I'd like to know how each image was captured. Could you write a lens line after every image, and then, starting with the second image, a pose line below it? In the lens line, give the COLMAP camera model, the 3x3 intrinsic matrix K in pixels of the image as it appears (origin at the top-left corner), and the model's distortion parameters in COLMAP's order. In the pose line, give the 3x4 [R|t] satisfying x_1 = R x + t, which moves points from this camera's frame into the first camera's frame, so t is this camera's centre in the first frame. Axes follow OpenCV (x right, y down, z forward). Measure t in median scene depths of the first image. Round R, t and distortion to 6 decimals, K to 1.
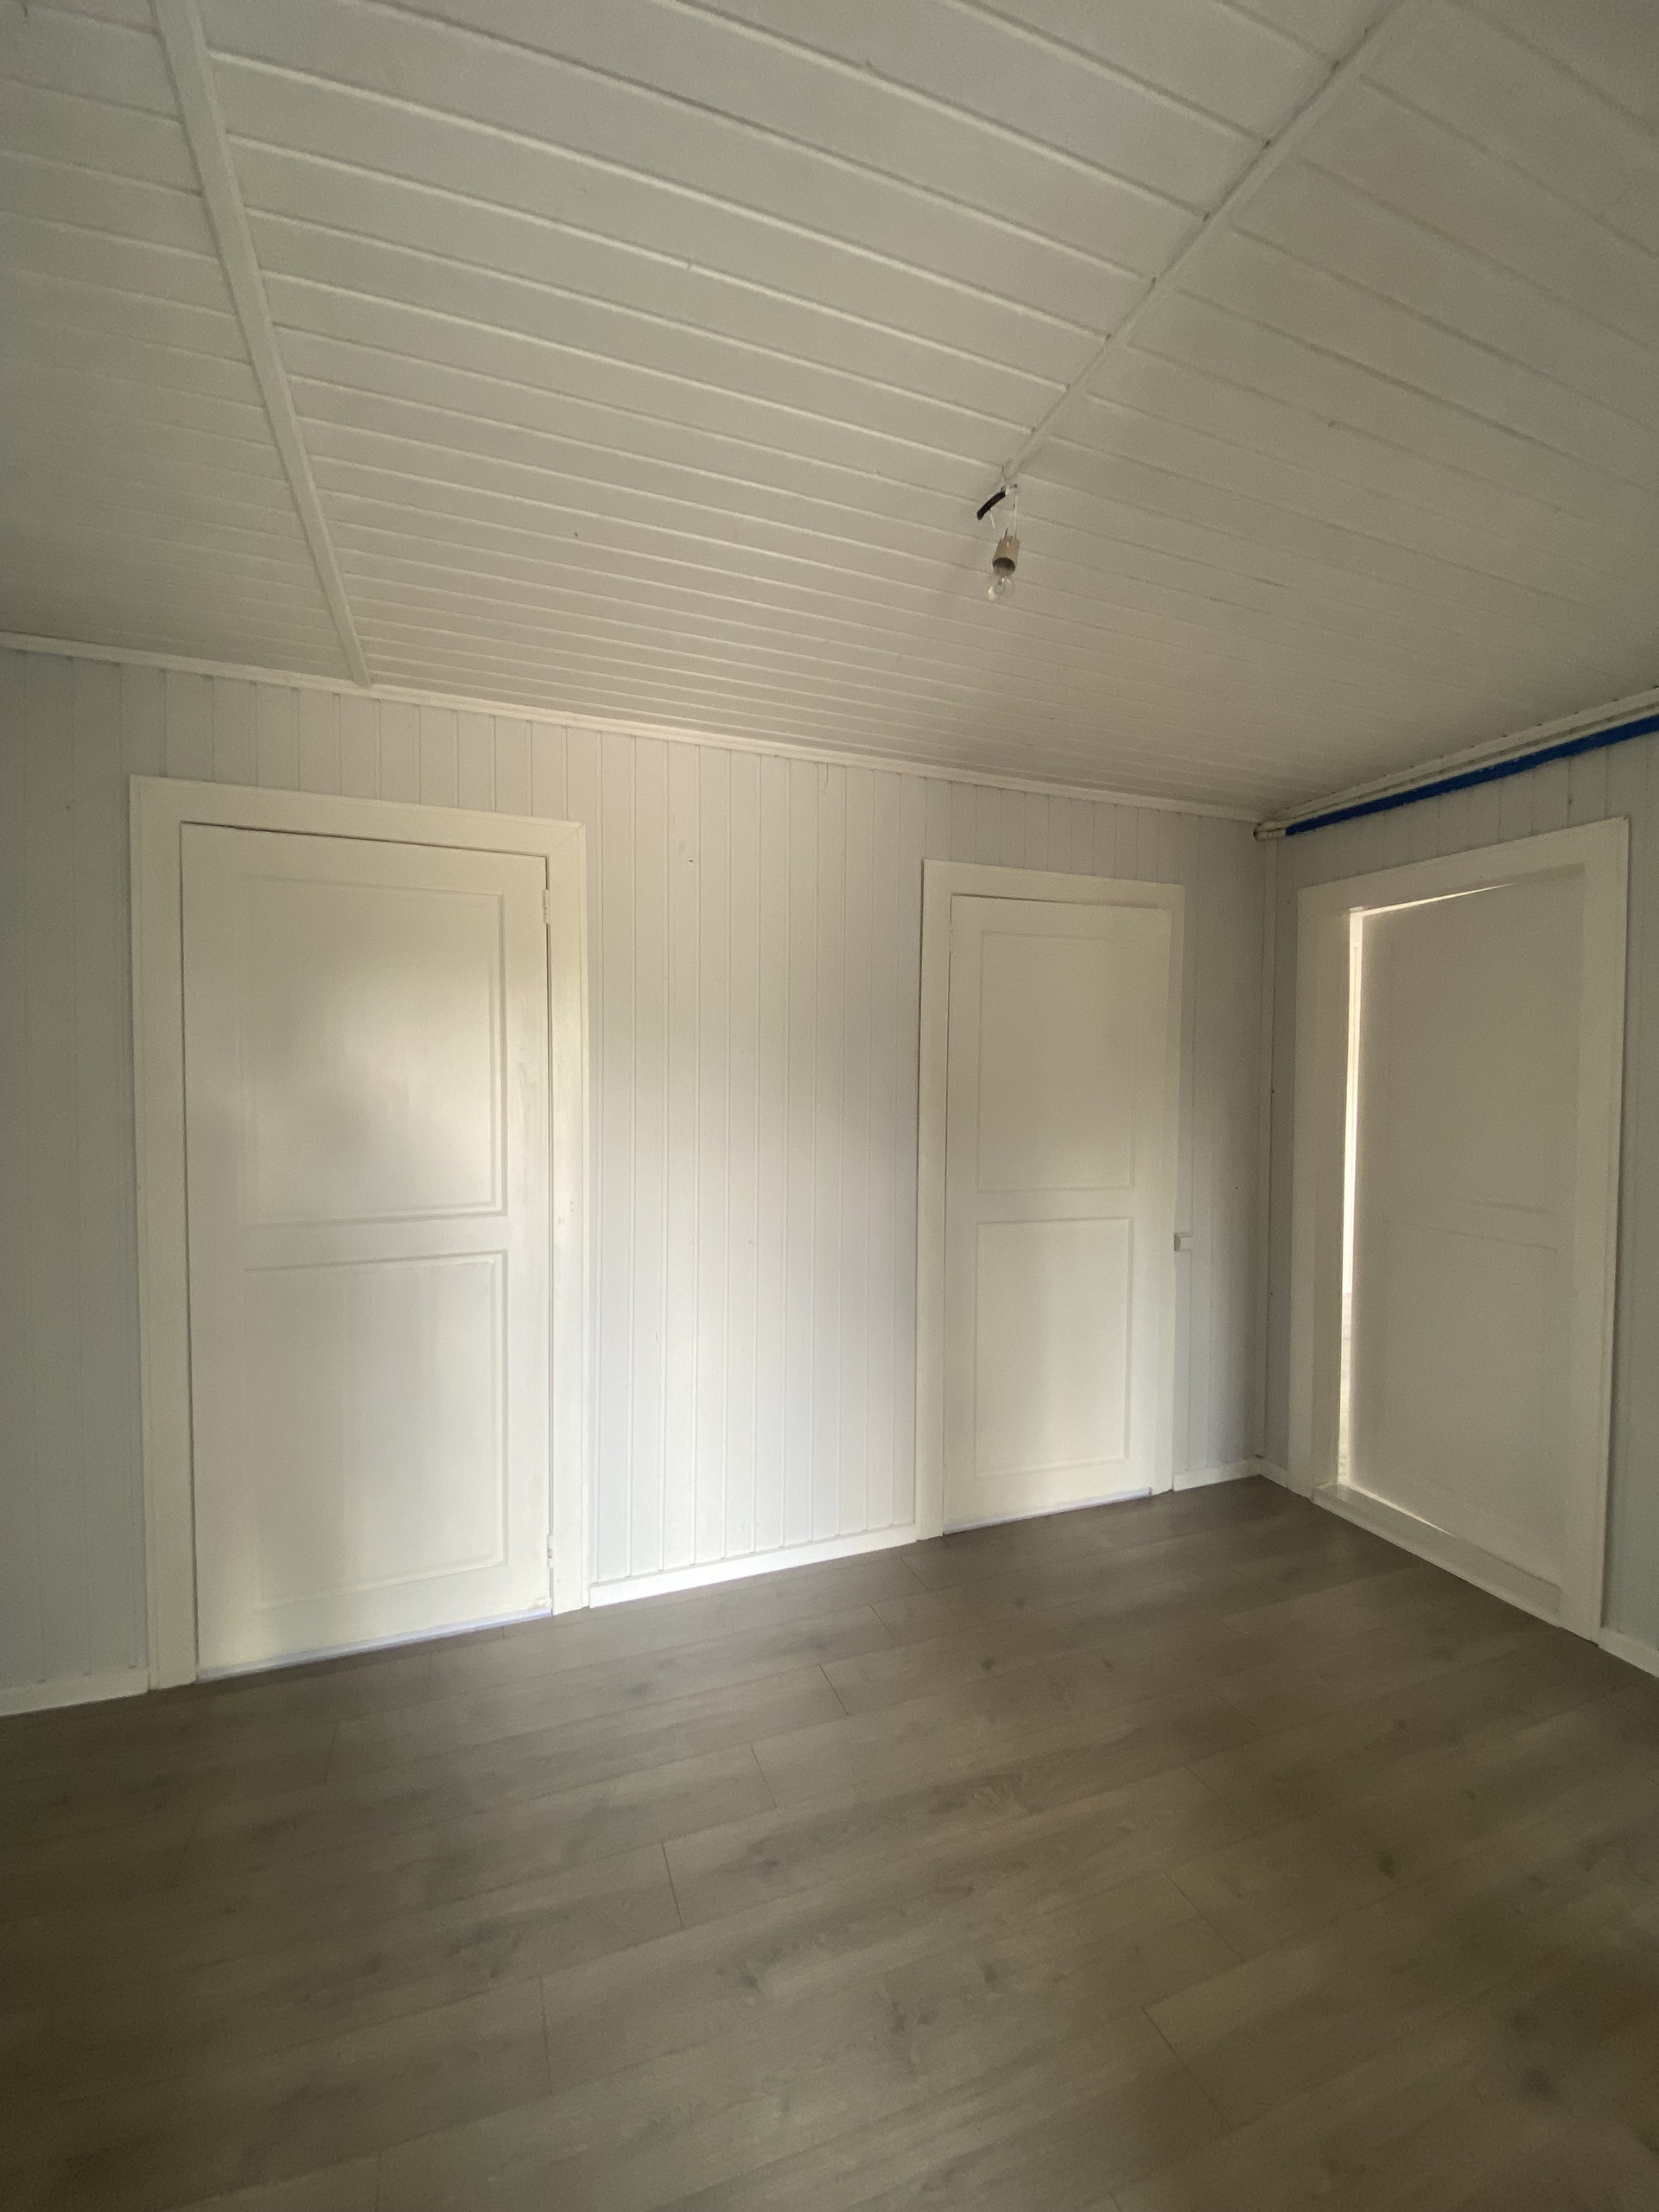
lens RADIAL K [[892.2, 0, 835.6], [0, 892.2, 1103.8], [0, 0, 1]] dist [0.030125, -0.025755]
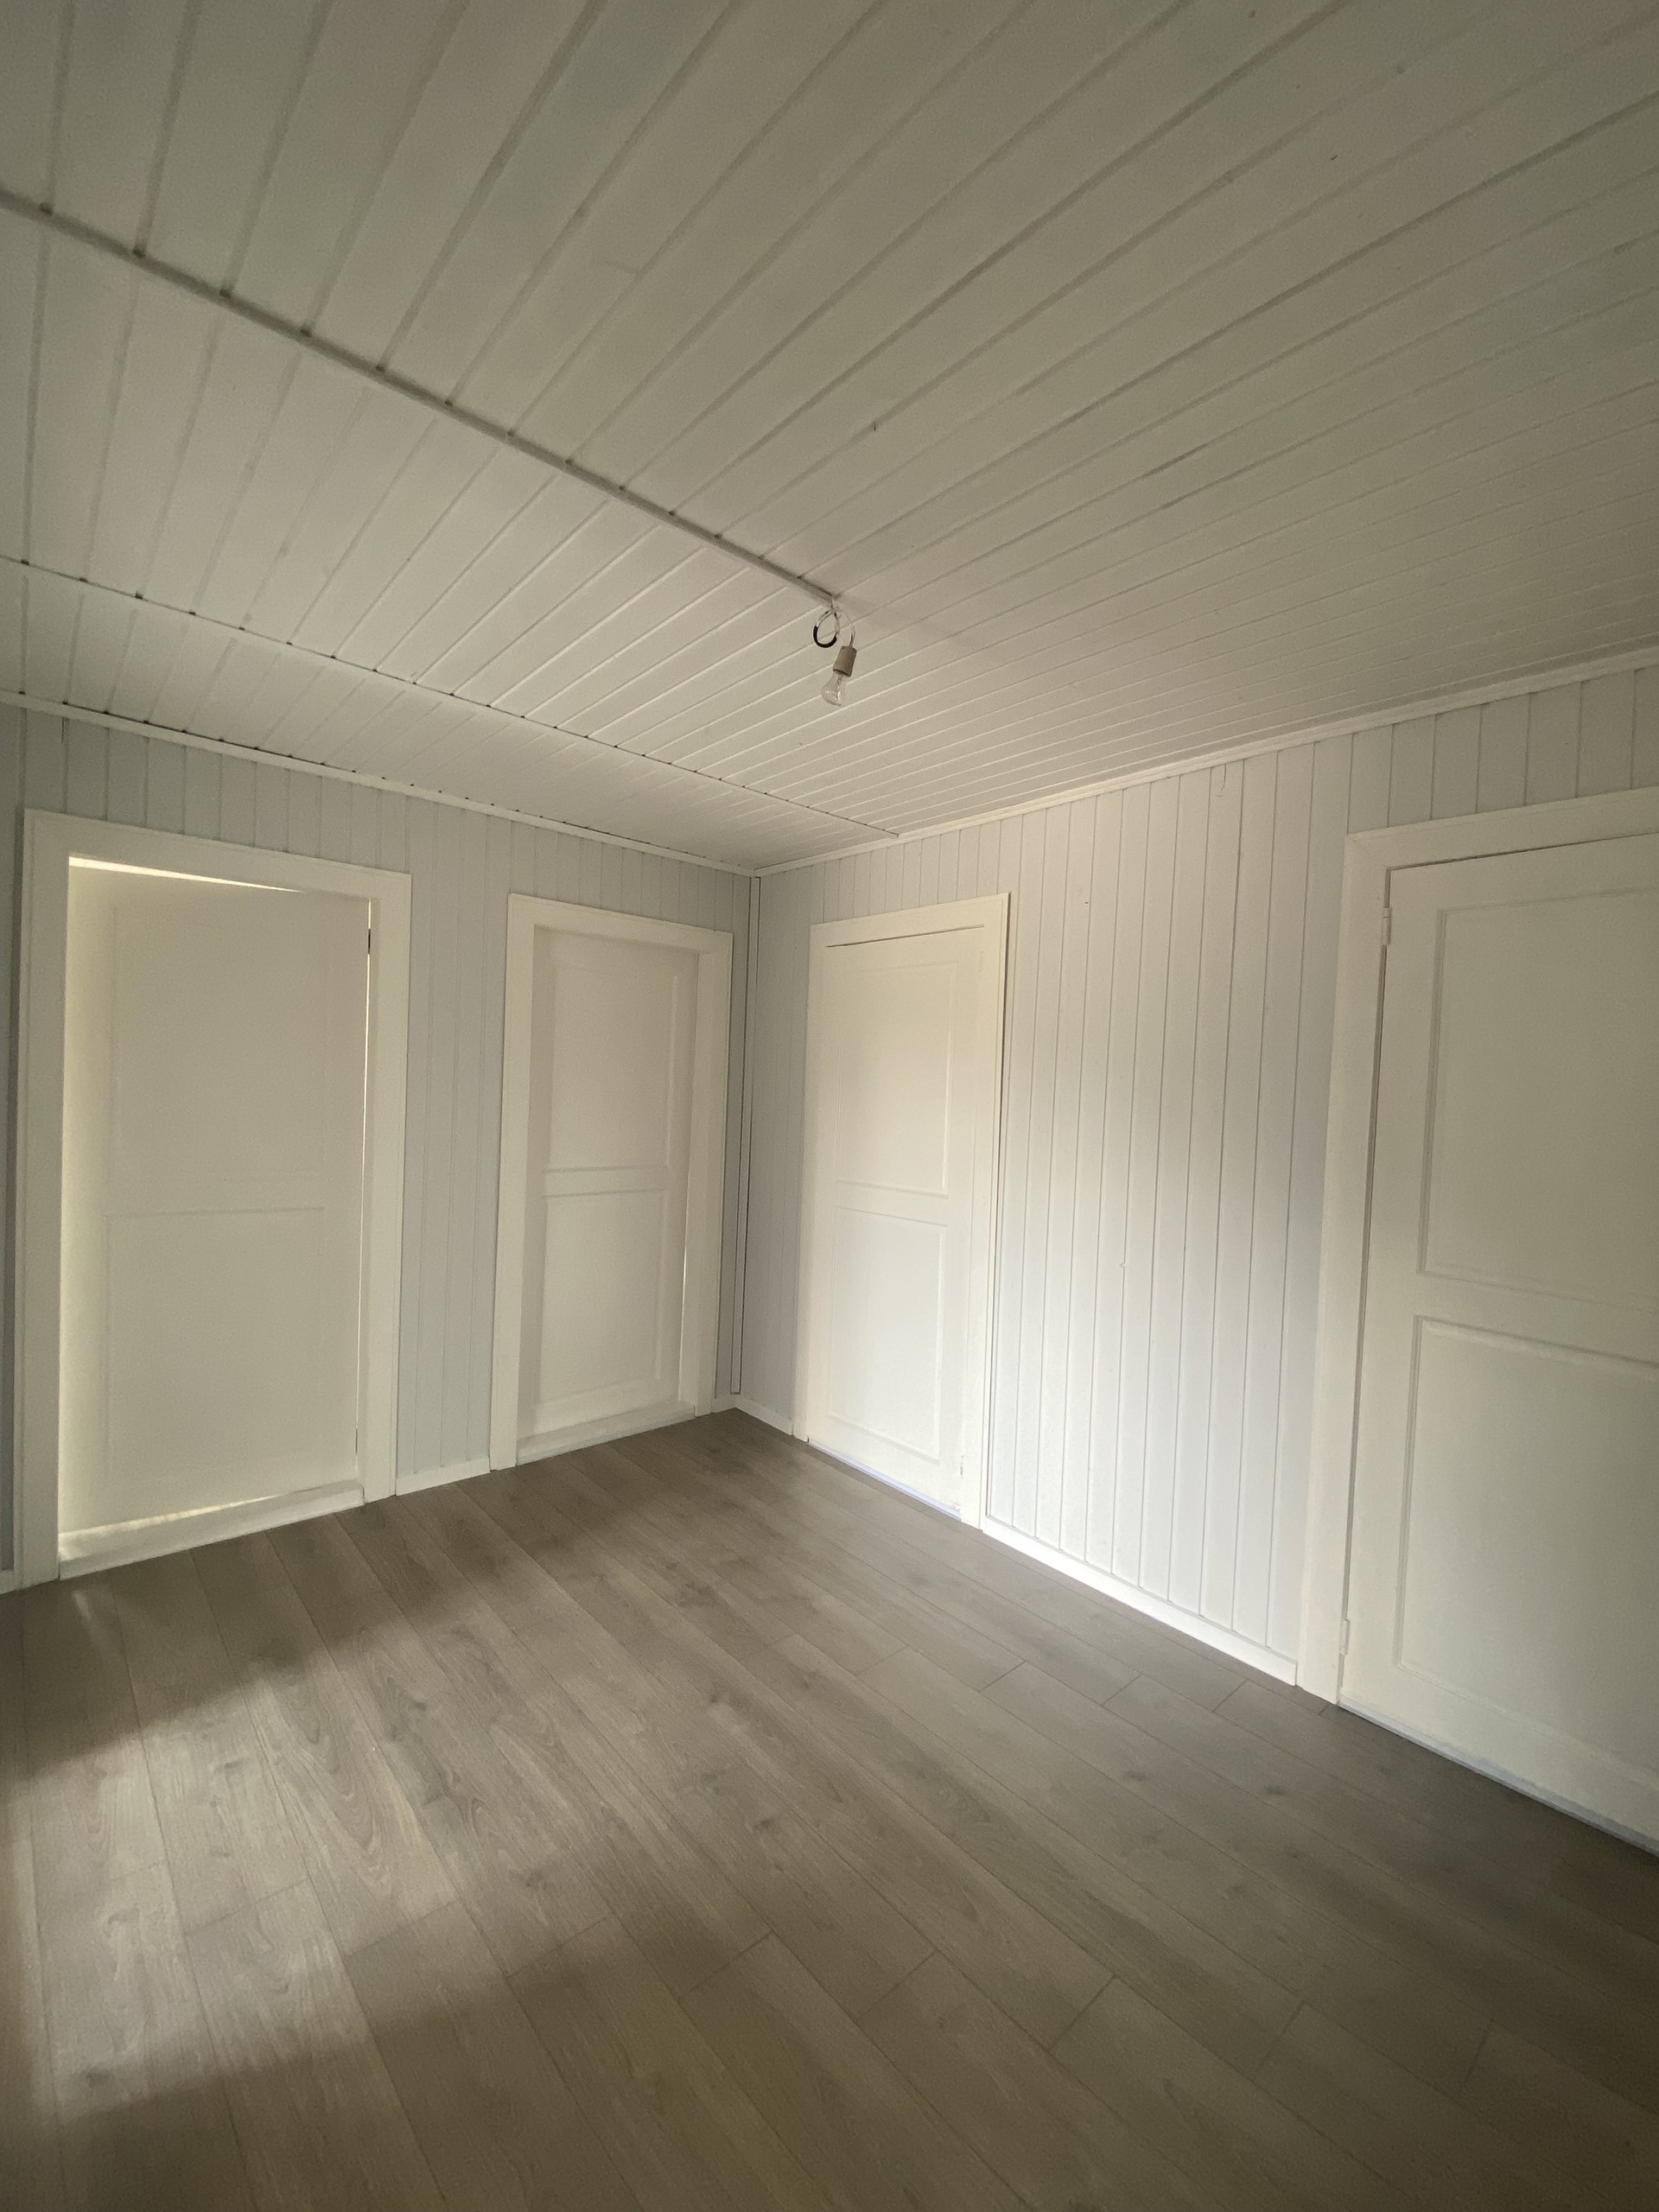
lens RADIAL K [[892.2, 0, 835.6], [0, 892.2, 1103.8], [0, 0, 1]] dist [0.030125, -0.025755]
pose [[0.361782, 0.030433, -0.931766, 1.083578], [-0.051017, 0.998616, 0.012808, -0.039393], [0.930866, 0.042902, 0.362834, 0.477820]]
